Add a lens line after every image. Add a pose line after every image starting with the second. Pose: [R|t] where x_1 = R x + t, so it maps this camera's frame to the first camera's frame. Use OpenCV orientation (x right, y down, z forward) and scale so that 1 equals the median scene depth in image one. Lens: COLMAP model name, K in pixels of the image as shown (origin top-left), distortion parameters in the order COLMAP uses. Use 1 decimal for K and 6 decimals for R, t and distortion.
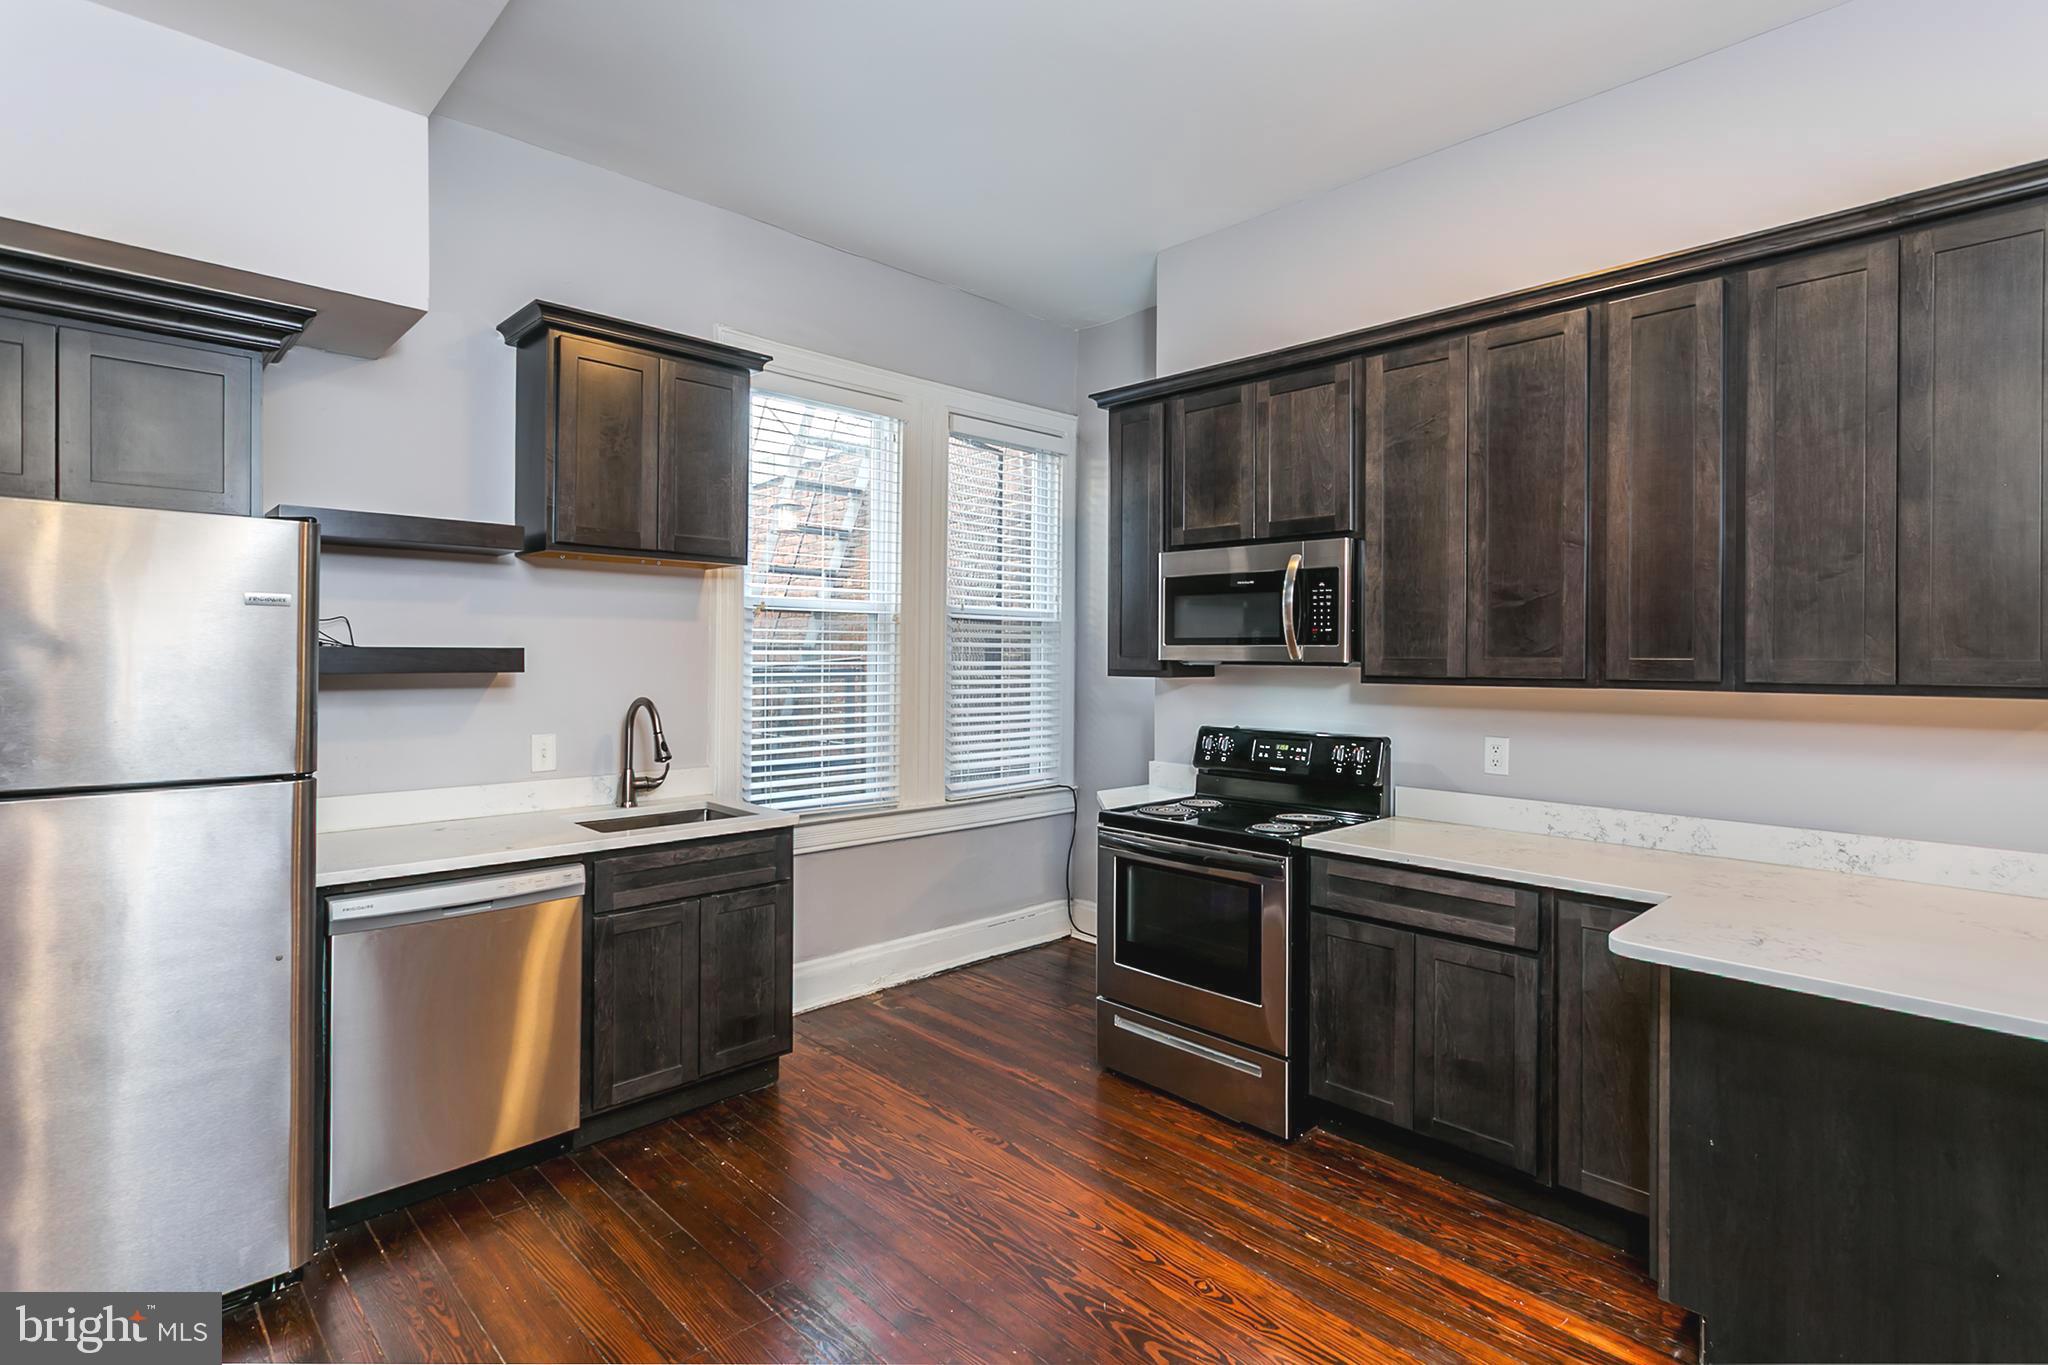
lens RADIAL K [[1001.1, 0, 1019.5], [0, 1001.1, 658.6], [0, 0, 1]] dist [0.000514, 0.000518]
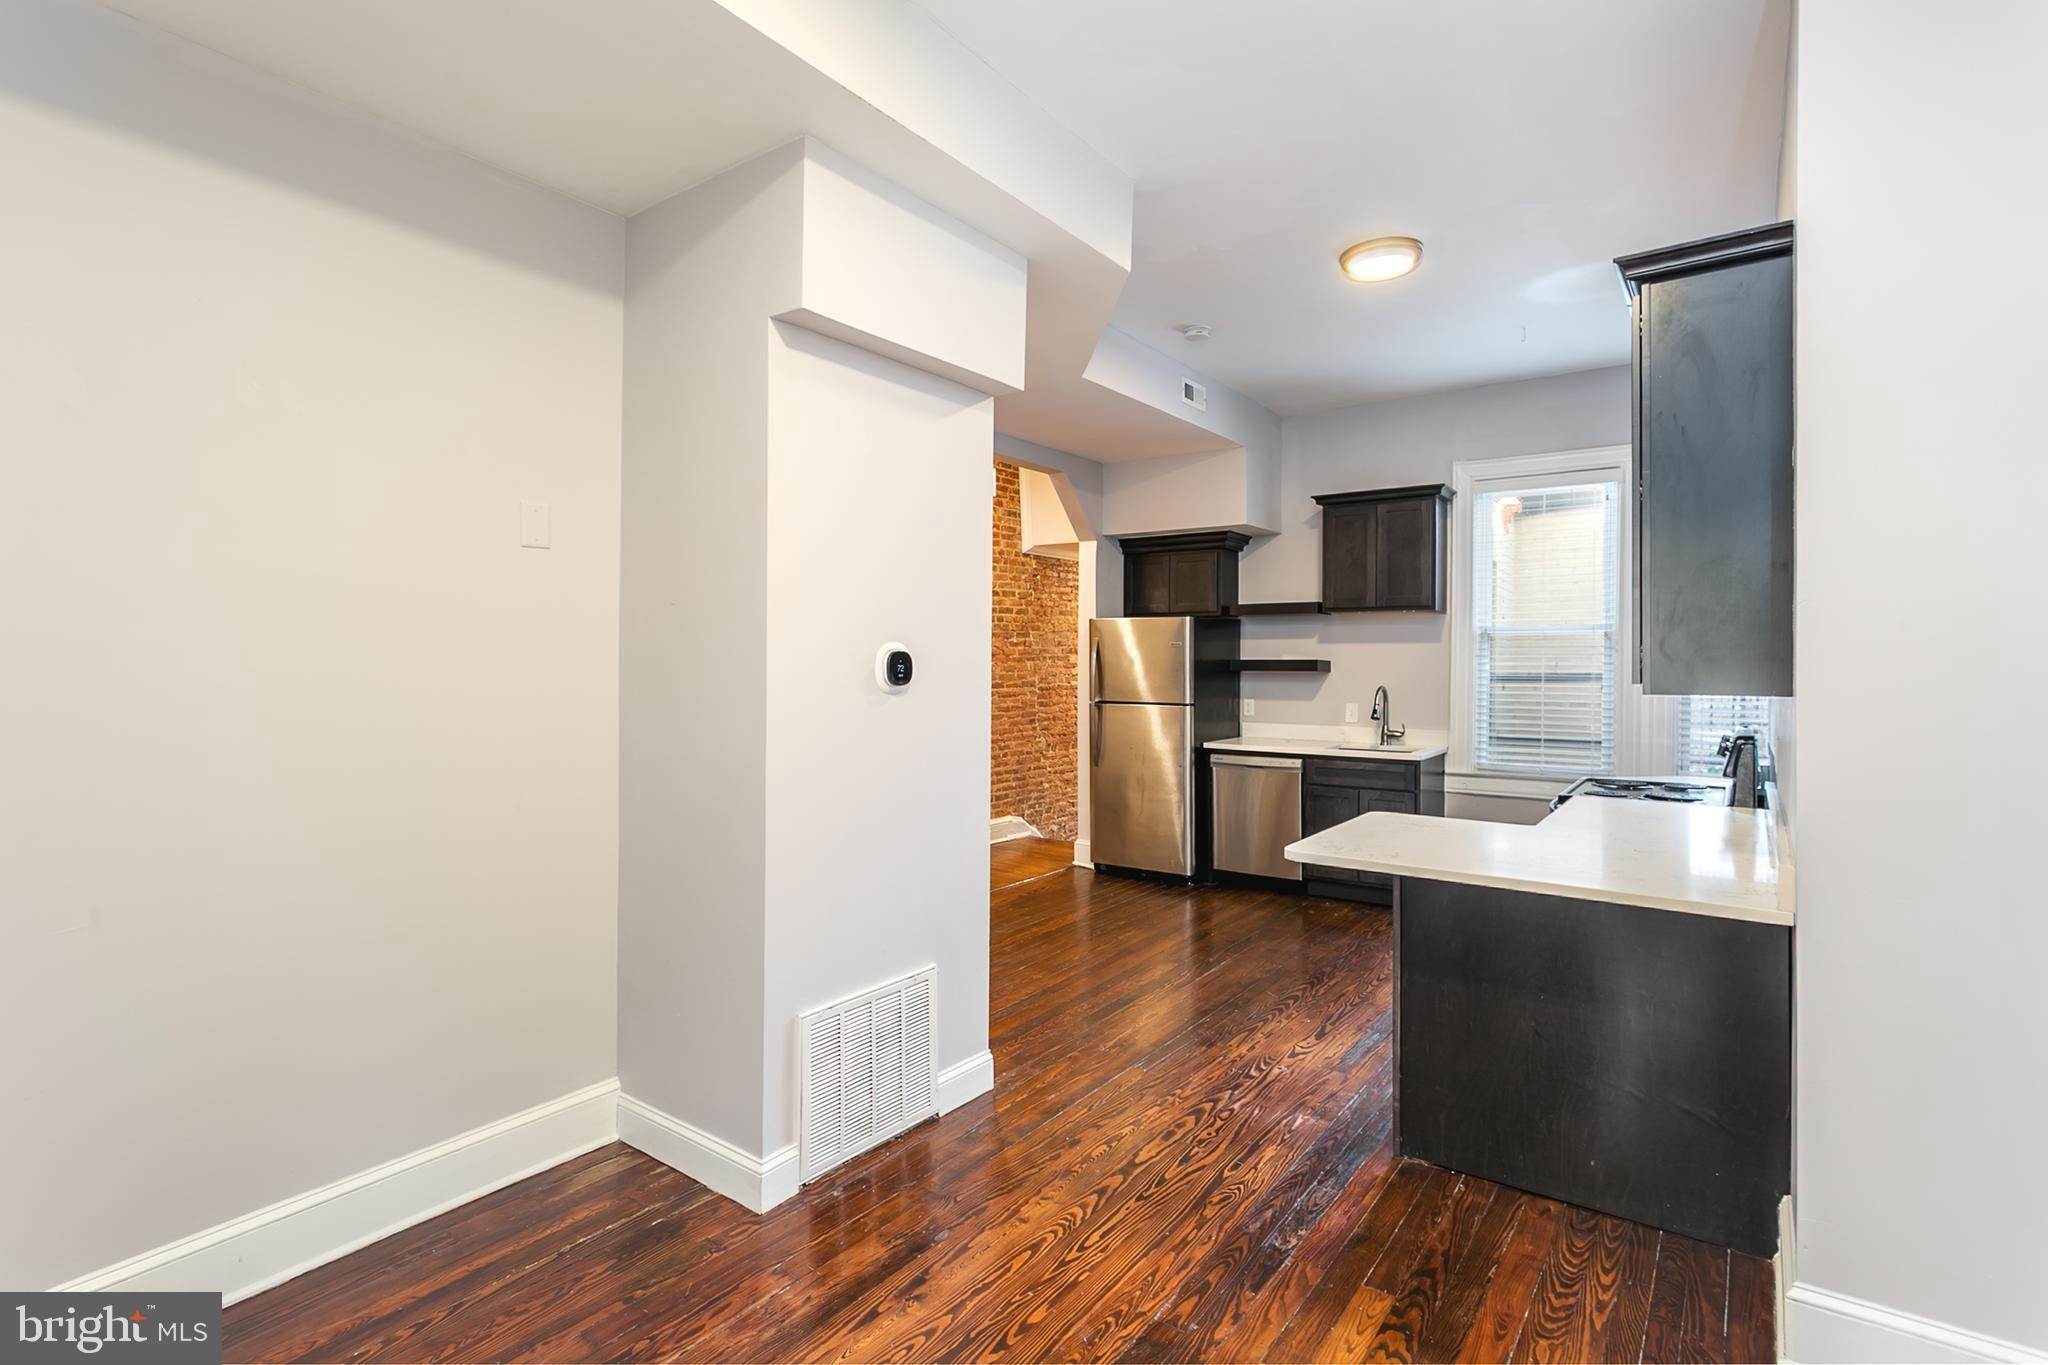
lens RADIAL K [[1001.1, 0, 1019.5], [0, 1001.1, 658.6], [0, 0, 1]] dist [0.000514, 0.000518]
pose [[0.173352, -0.007863, -0.984829, 1.454856], [-0.002565, 0.999961, -0.008435, 0.006682], [0.984857, 0.003989, 0.173325, 0.017730]]
